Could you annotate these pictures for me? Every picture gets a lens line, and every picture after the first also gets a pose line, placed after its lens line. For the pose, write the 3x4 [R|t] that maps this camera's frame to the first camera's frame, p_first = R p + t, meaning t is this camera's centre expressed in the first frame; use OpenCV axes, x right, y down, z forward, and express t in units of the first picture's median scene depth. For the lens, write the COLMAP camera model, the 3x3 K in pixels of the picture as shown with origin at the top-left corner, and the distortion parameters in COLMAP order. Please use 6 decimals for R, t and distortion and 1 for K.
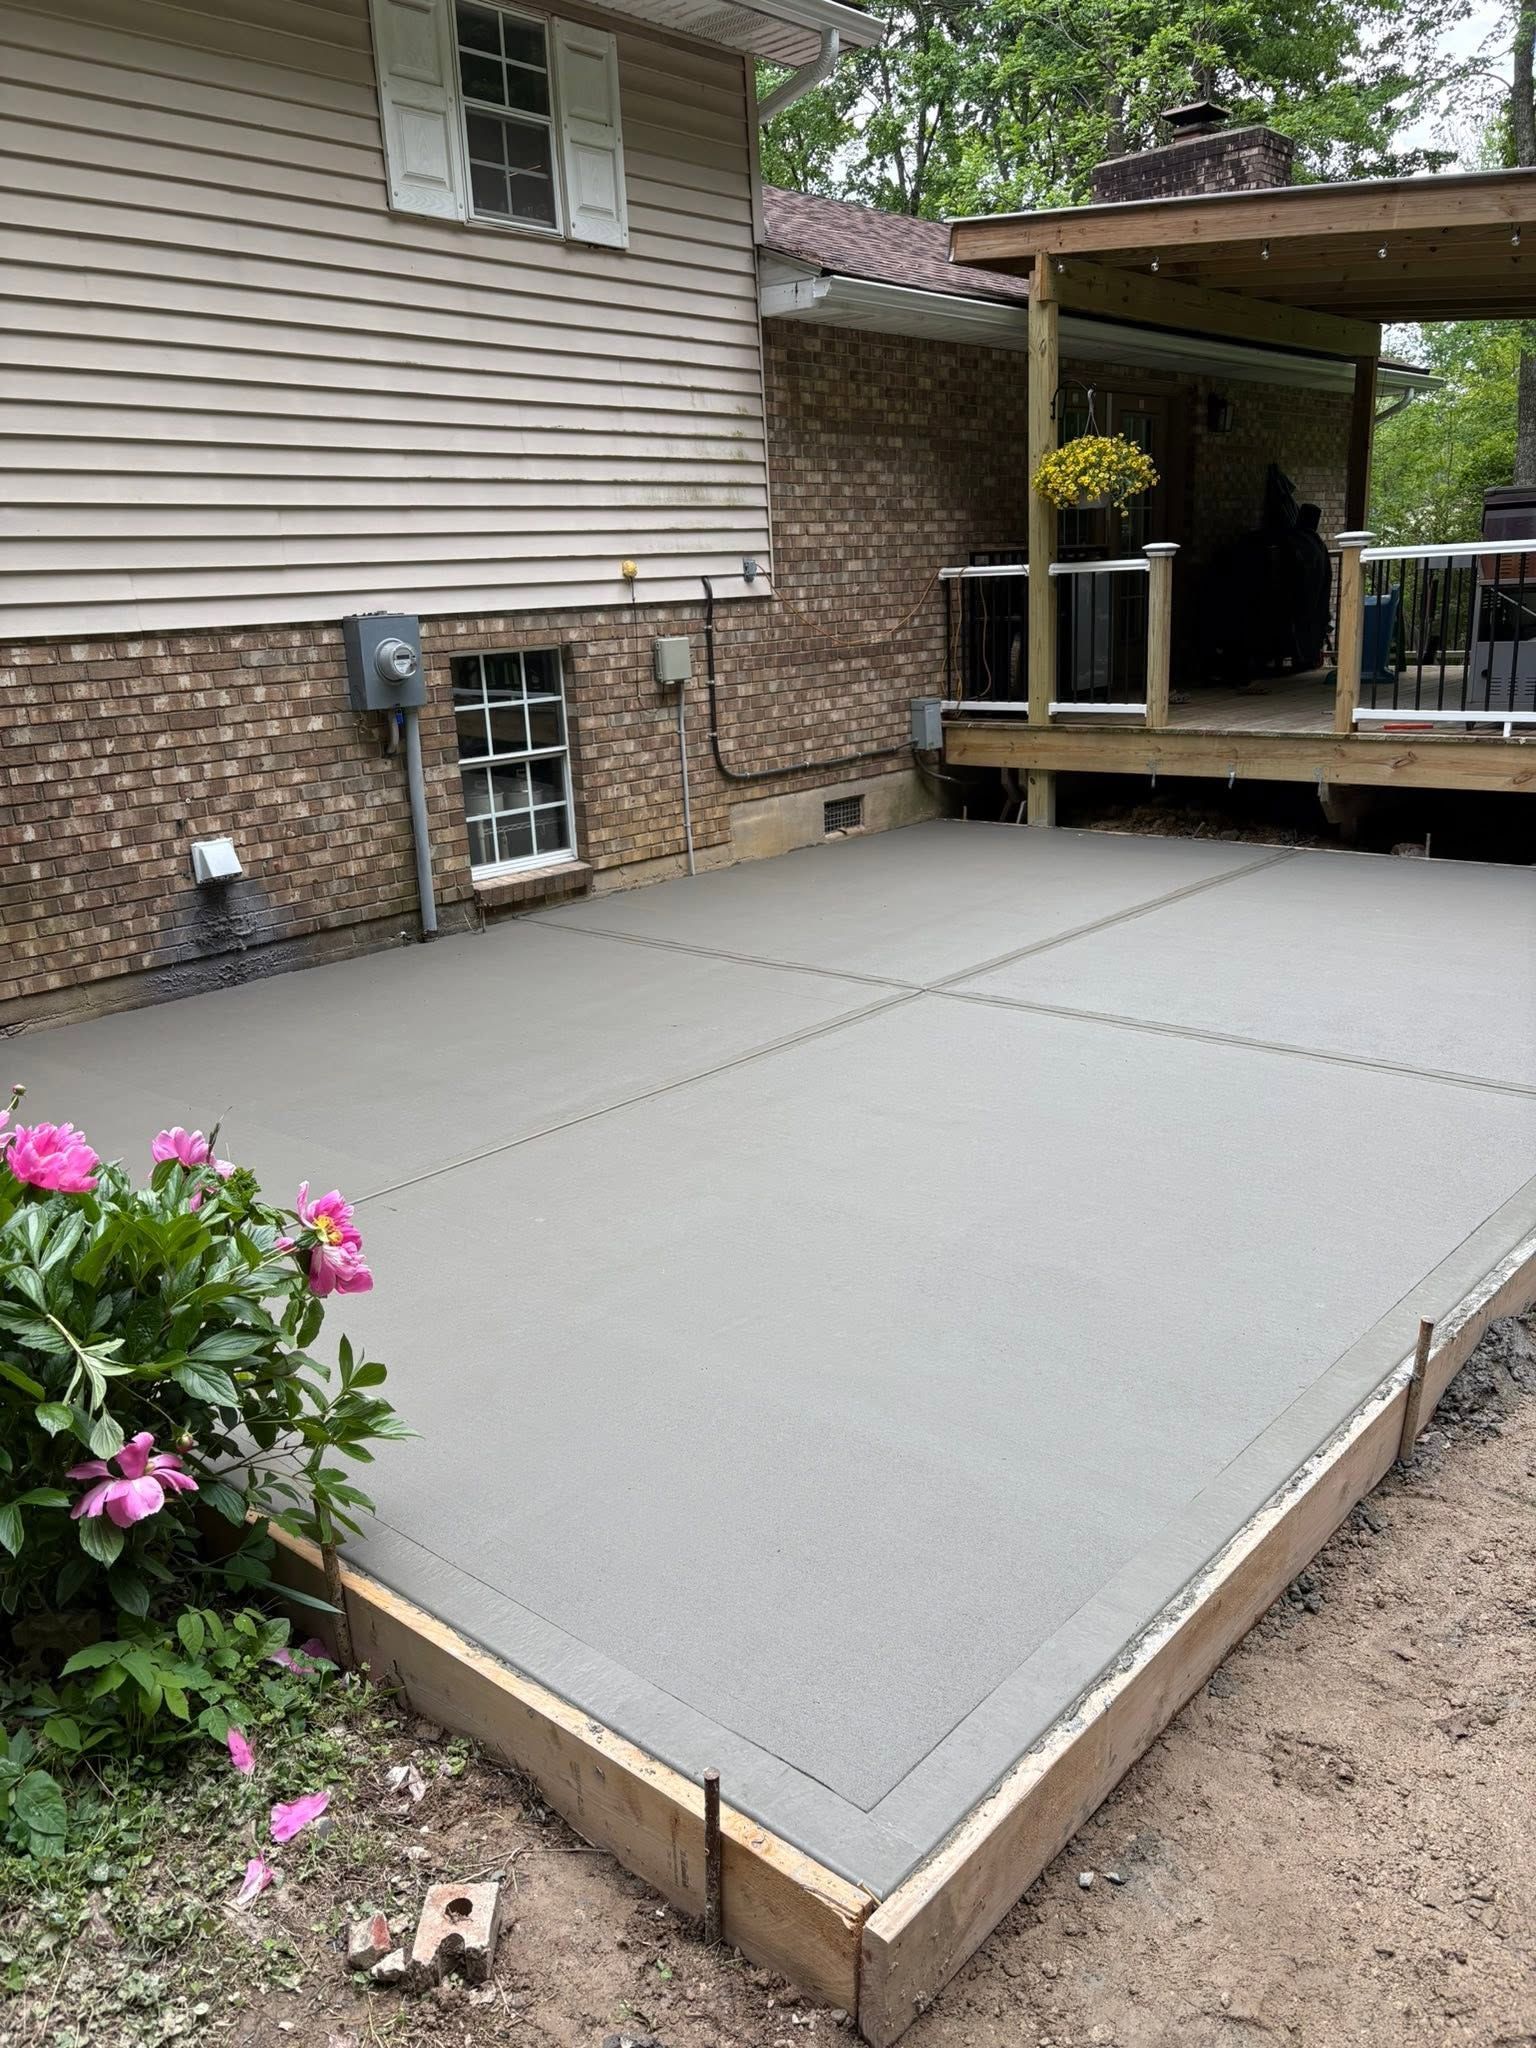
lens RADIAL K [[1551.1, 0, 774.1], [0, 1551.1, 1026.2], [0, 0, 1]] dist [0.049081, -0.039034]
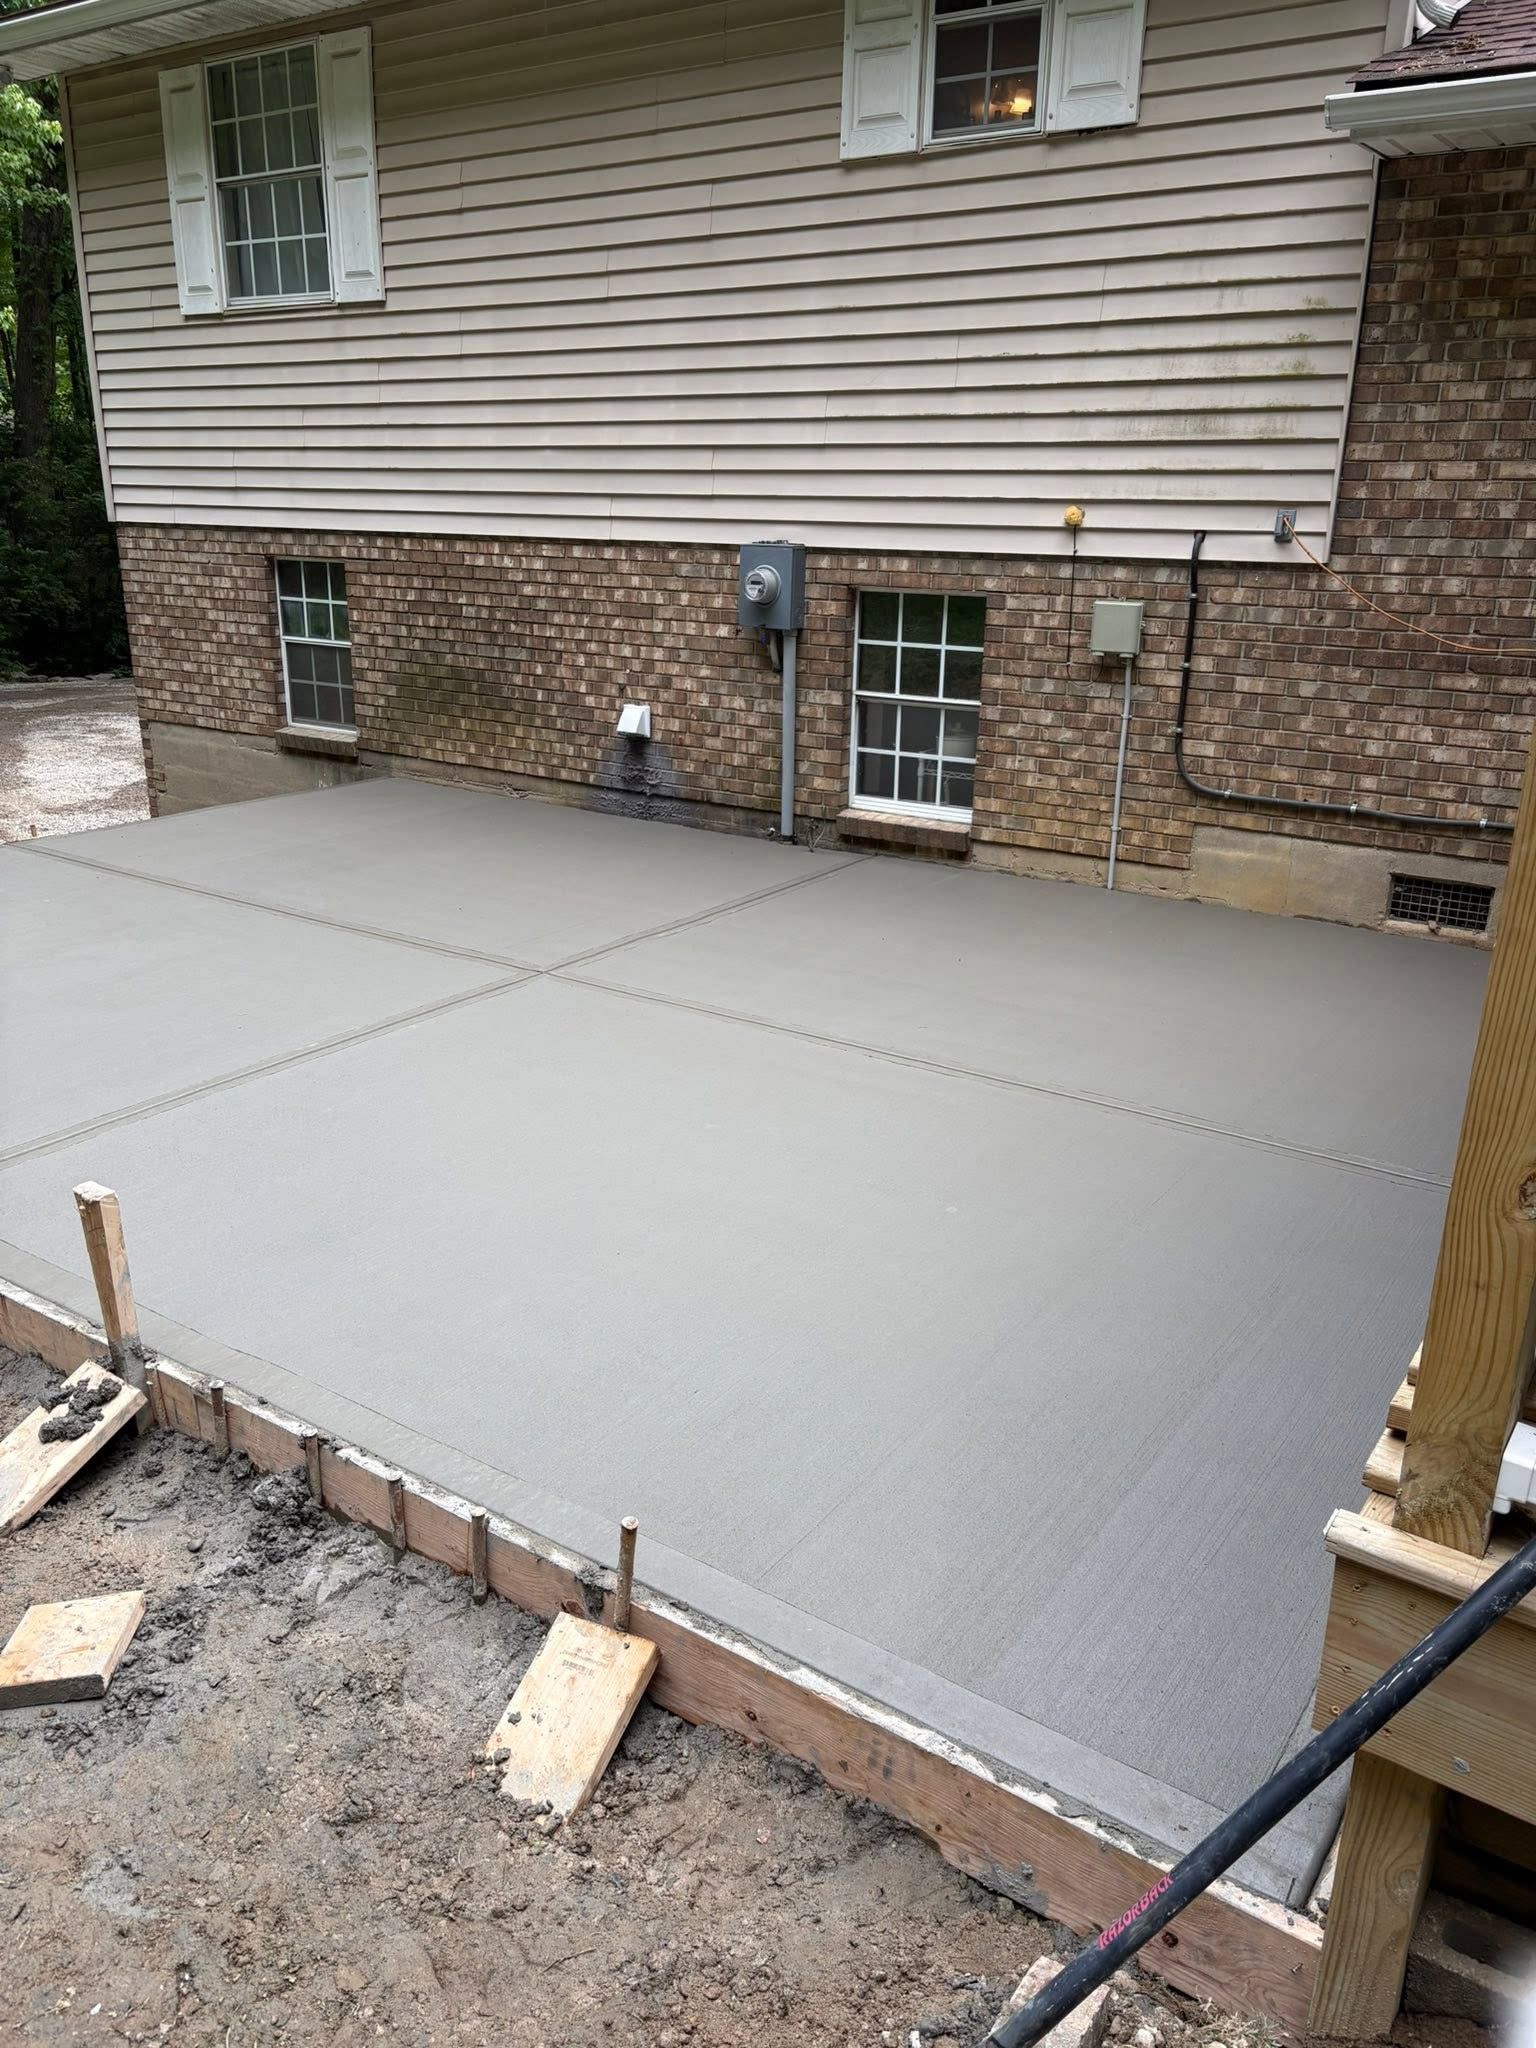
lens RADIAL K [[1551.1, 0, 770.7], [0, 1551.1, 1026.6], [0, 0, 1]] dist [0.049081, -0.039034]
pose [[0.129016, 0.362350, -0.923069, 0.827518], [-0.295882, 0.902514, 0.312926, -0.273602], [0.946472, 0.232747, 0.223651, 0.755368]]
